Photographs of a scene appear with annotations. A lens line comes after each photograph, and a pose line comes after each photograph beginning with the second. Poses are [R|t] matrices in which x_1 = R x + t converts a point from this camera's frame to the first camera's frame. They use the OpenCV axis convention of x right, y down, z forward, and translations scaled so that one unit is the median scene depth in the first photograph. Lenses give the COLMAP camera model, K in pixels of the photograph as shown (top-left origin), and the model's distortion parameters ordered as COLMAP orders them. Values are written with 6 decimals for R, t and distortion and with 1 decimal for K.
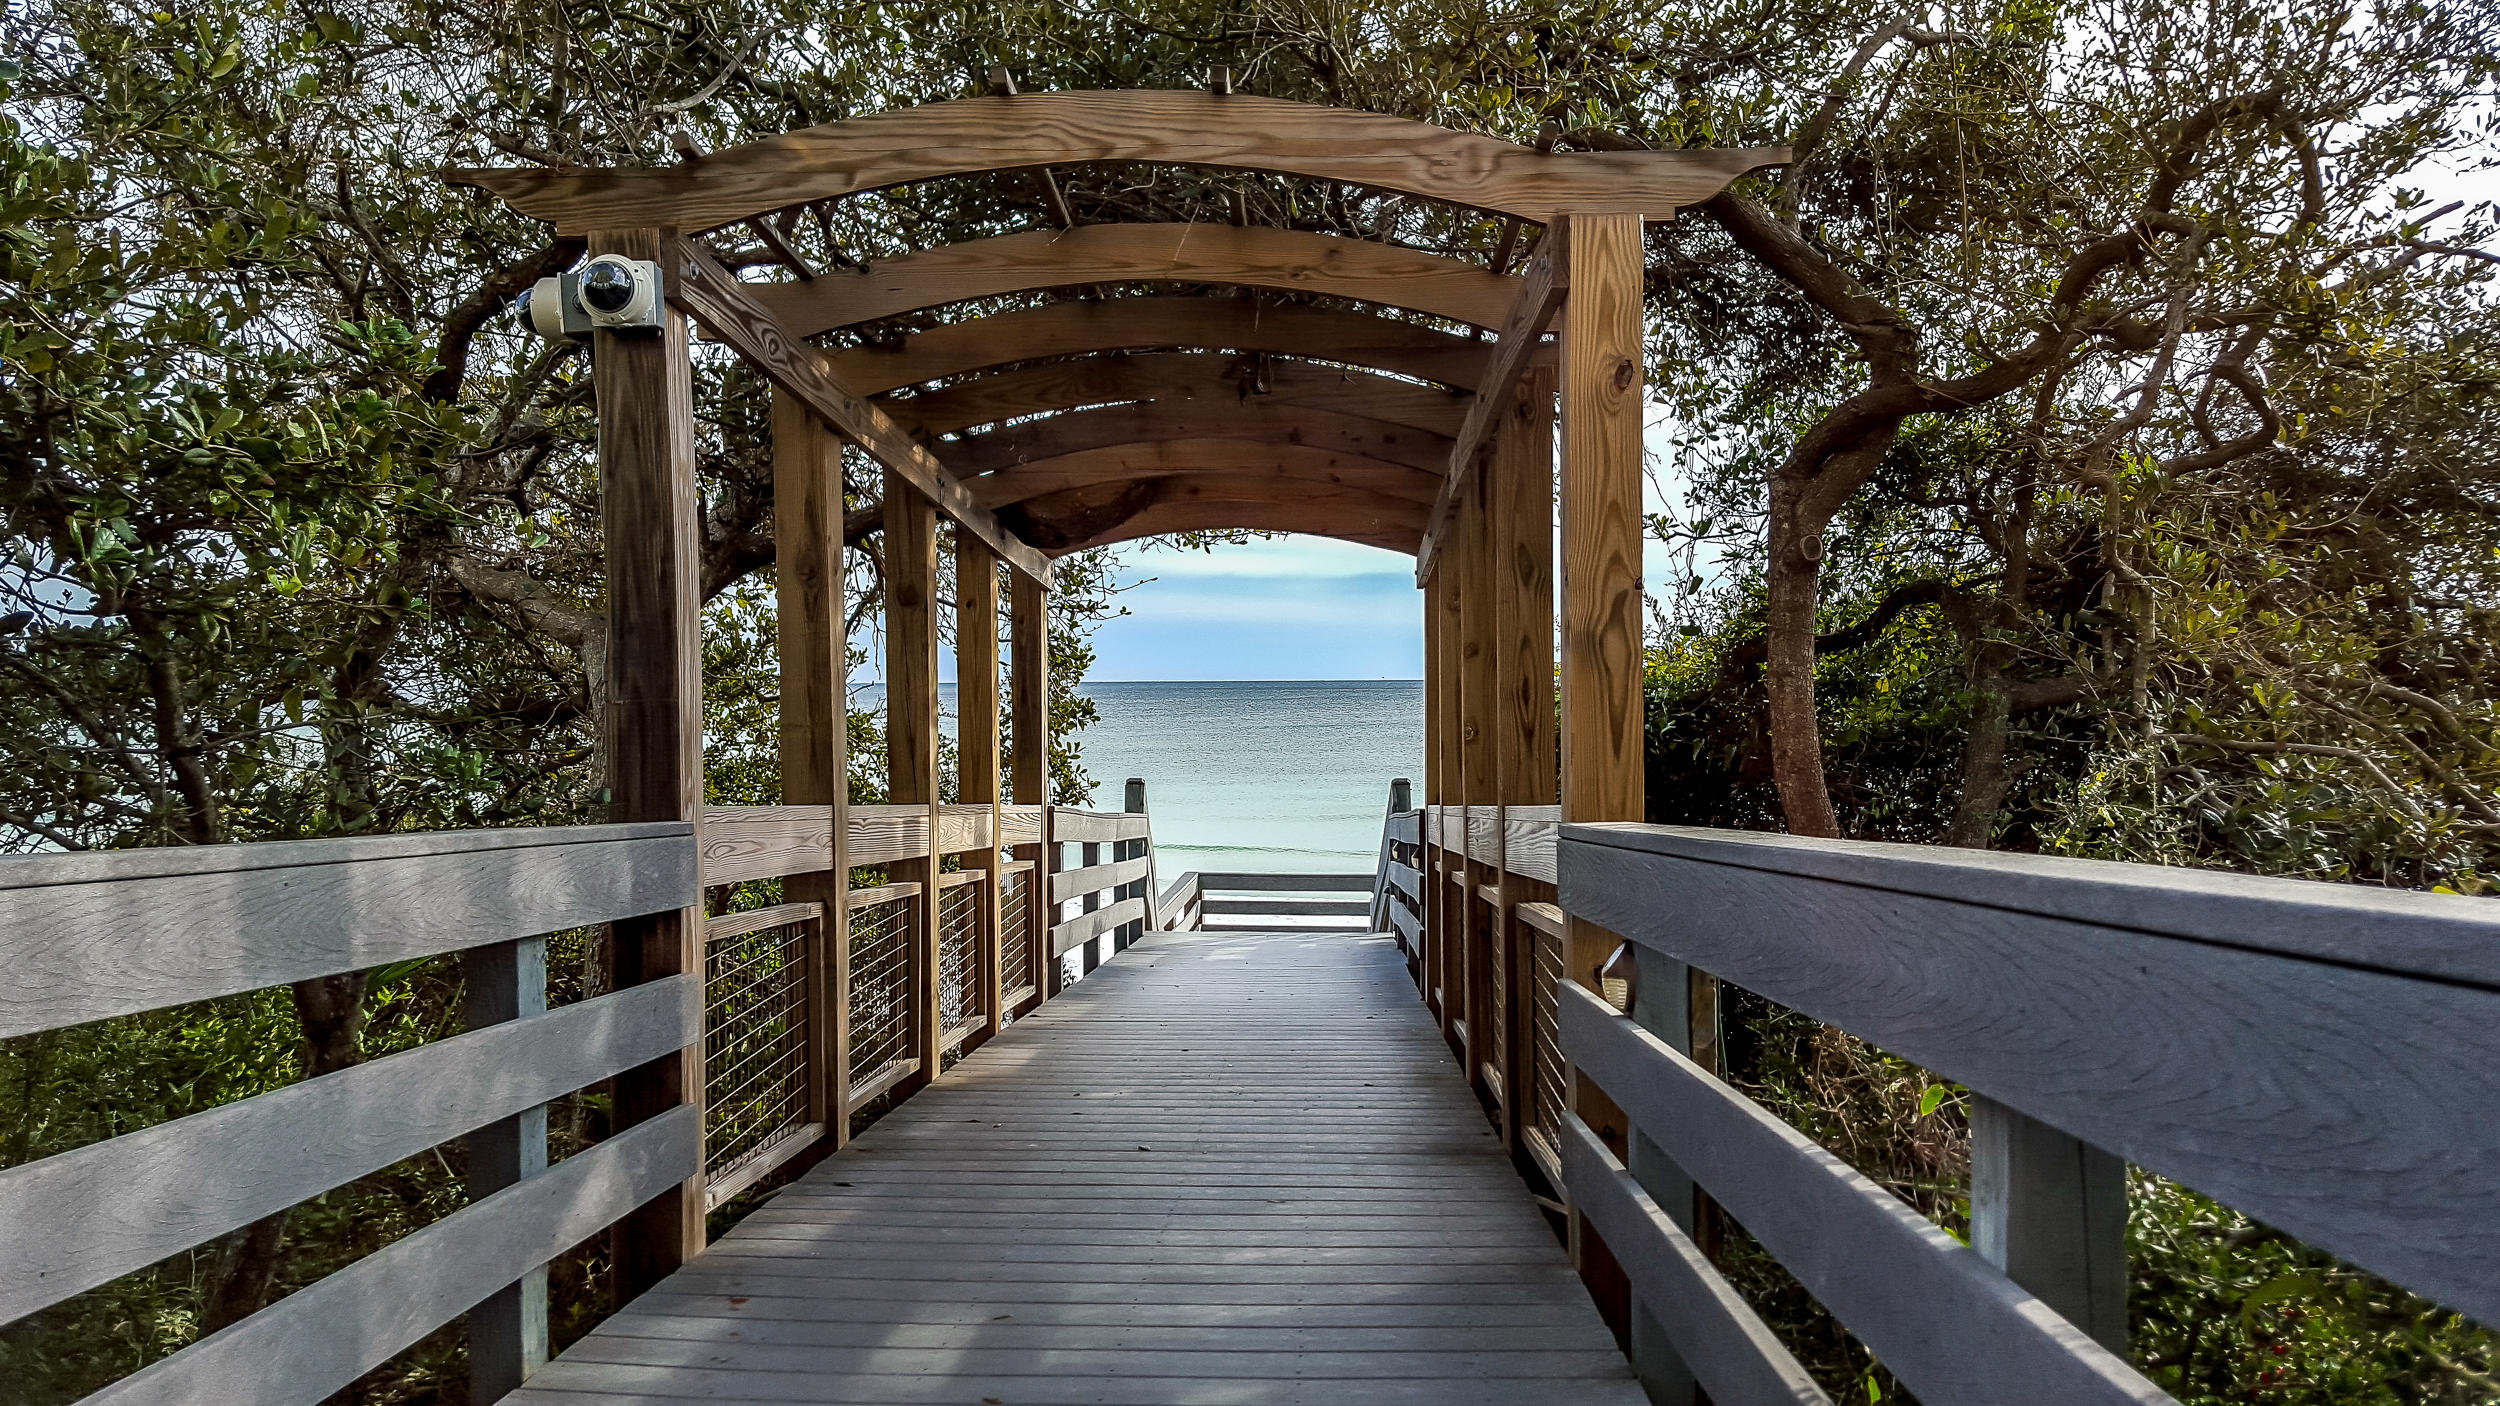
lens RADIAL K [[1835.9, 0, 1242.2], [0, 1835.9, 697.2], [0, 0, 1]] dist [0.001746, -0.000108]
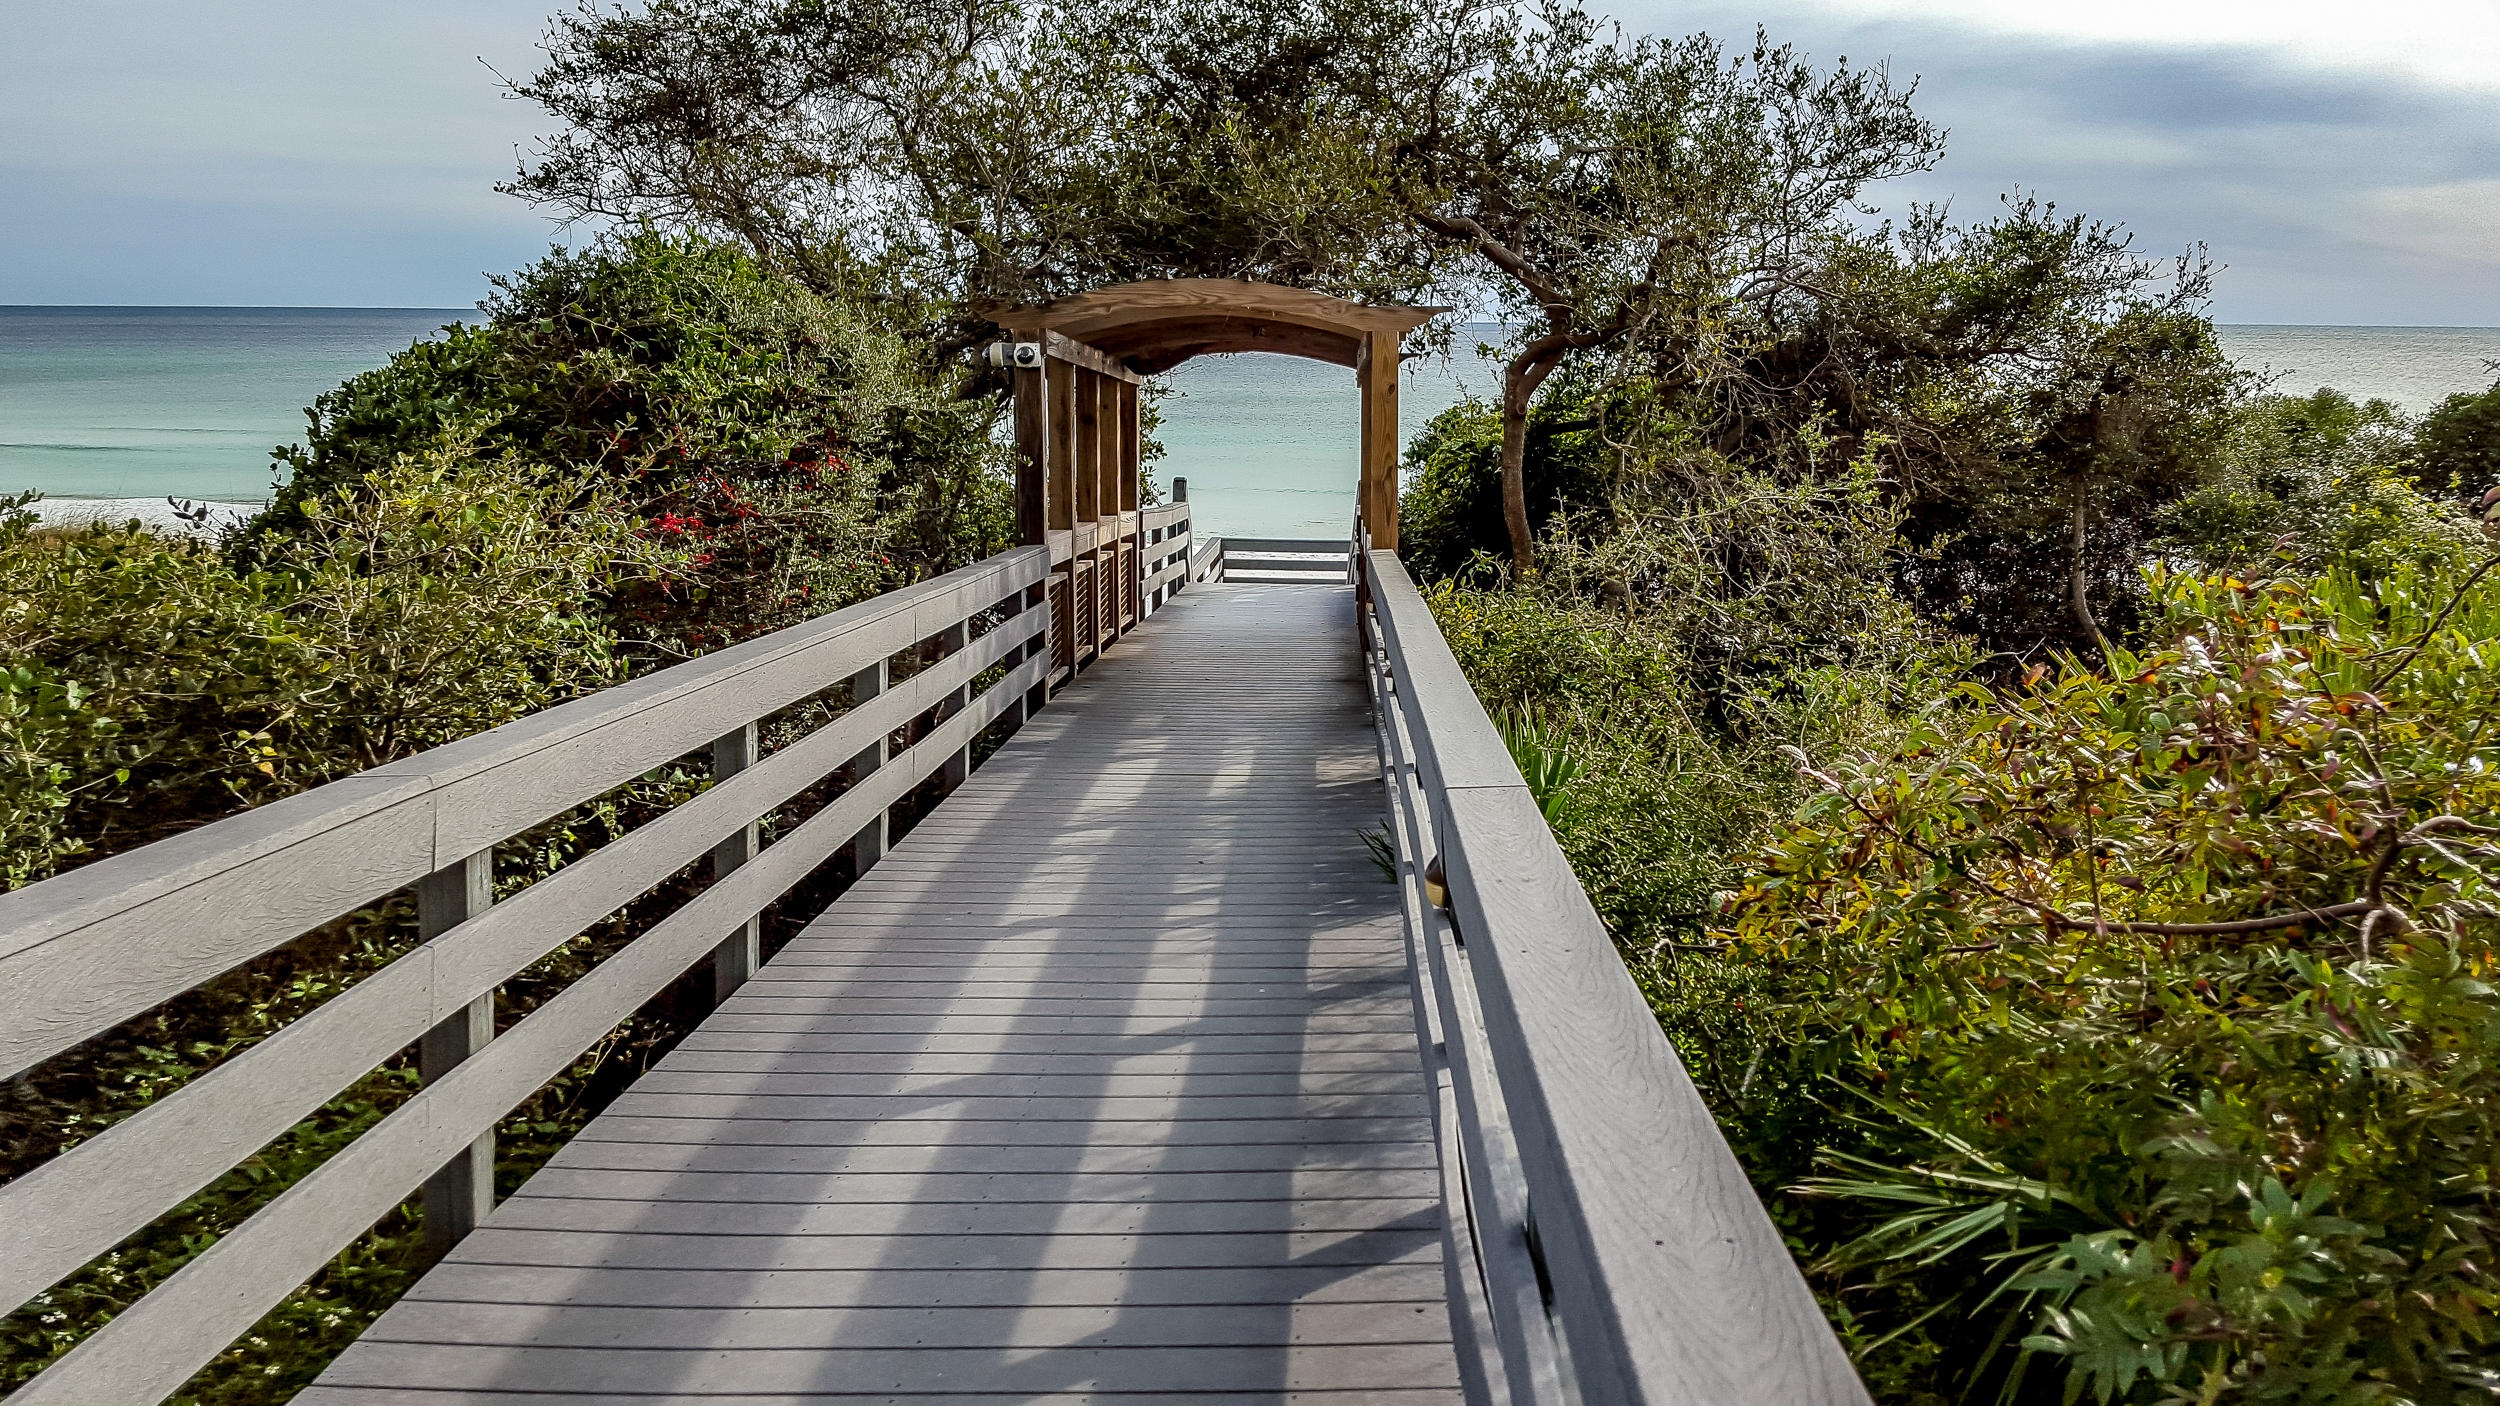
lens RADIAL K [[1835.9, 0, 1250.6], [0, 1835.9, 698.7], [0, 0, 1]] dist [0.001746, -0.000108]
pose [[0.999956, 0.009254, -0.001568, 0.001855], [-0.008787, 0.981716, 0.190149, -0.081517], [0.003299, -0.190127, 0.981754, -0.610507]]
